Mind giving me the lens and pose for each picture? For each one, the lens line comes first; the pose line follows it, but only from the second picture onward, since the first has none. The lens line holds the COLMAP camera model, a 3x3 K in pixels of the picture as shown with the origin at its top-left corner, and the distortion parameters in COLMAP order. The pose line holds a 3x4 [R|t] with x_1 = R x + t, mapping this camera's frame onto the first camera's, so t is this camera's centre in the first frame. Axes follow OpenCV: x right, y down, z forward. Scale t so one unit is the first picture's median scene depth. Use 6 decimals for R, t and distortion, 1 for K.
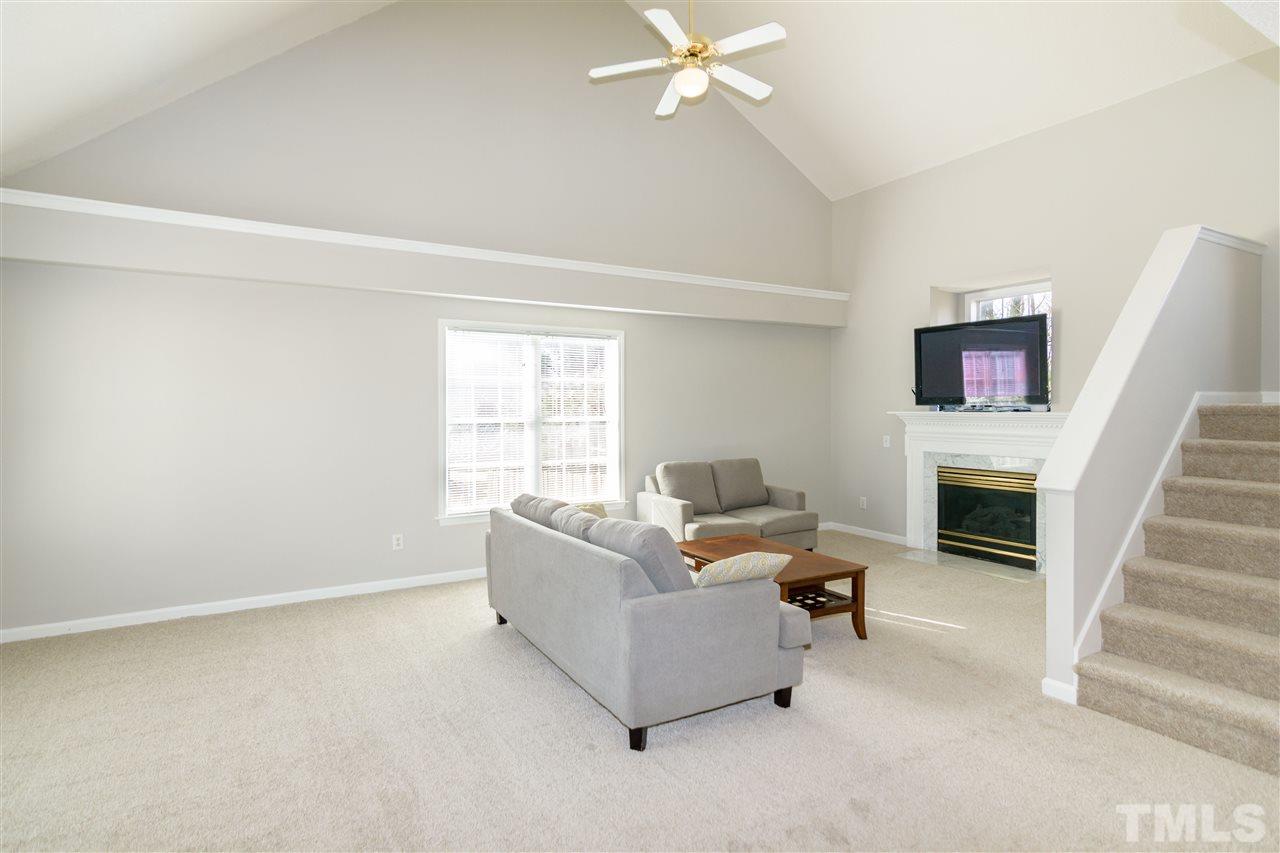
lens RADIAL K [[675.5, 0, 639.6], [0, 675.5, 417.5], [0, 0, 1]] dist [0.000653, 0.000473]
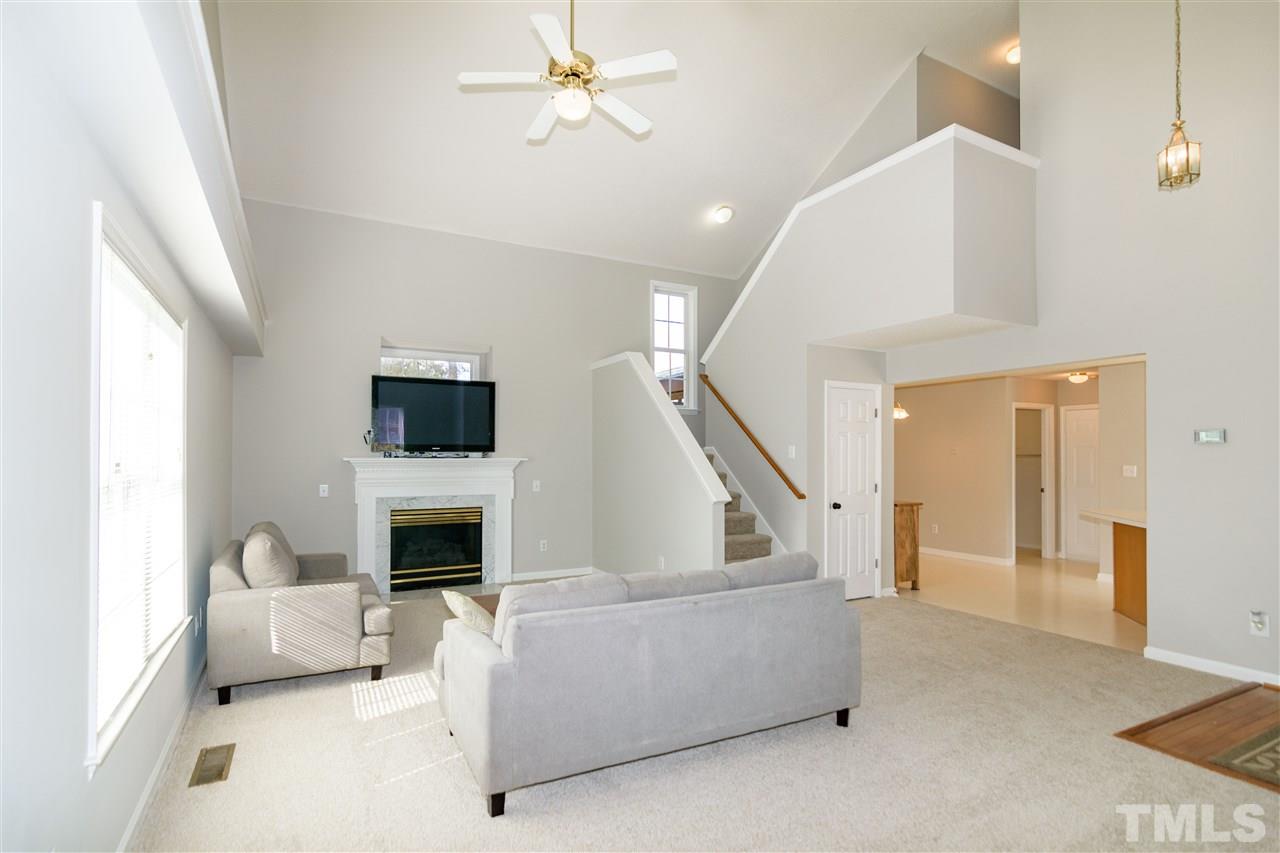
lens RADIAL K [[637.2, 0, 641.7], [0, 637.2, 452.4], [0, 0, 1]] dist [0.001295, 0.000864]
pose [[0.032944, 0.006661, 0.999435, -0.546983], [0.011233, 0.999912, -0.007034, -0.006520], [-0.999394, 0.011459, 0.032866, 0.596815]]
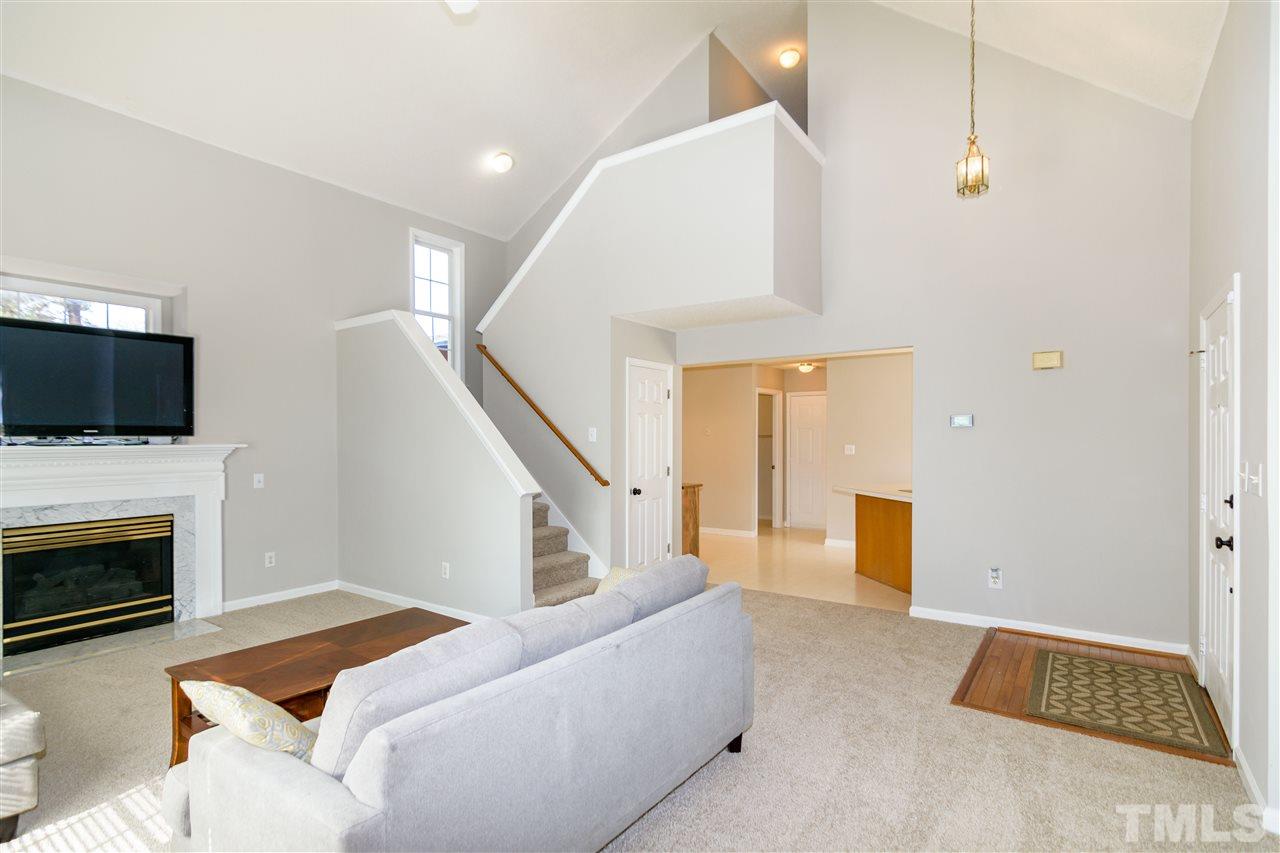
lens RADIAL K [[630.0, 0, 640.6], [0, 630.0, 440.7], [0, 0, 1]] dist [-0.000795, 0.001781]
pose [[-0.406871, -0.004867, 0.913473, -0.389483], [0.015316, 0.999809, 0.012149, -0.012704], [-0.913357, 0.018934, -0.406718, 0.698580]]
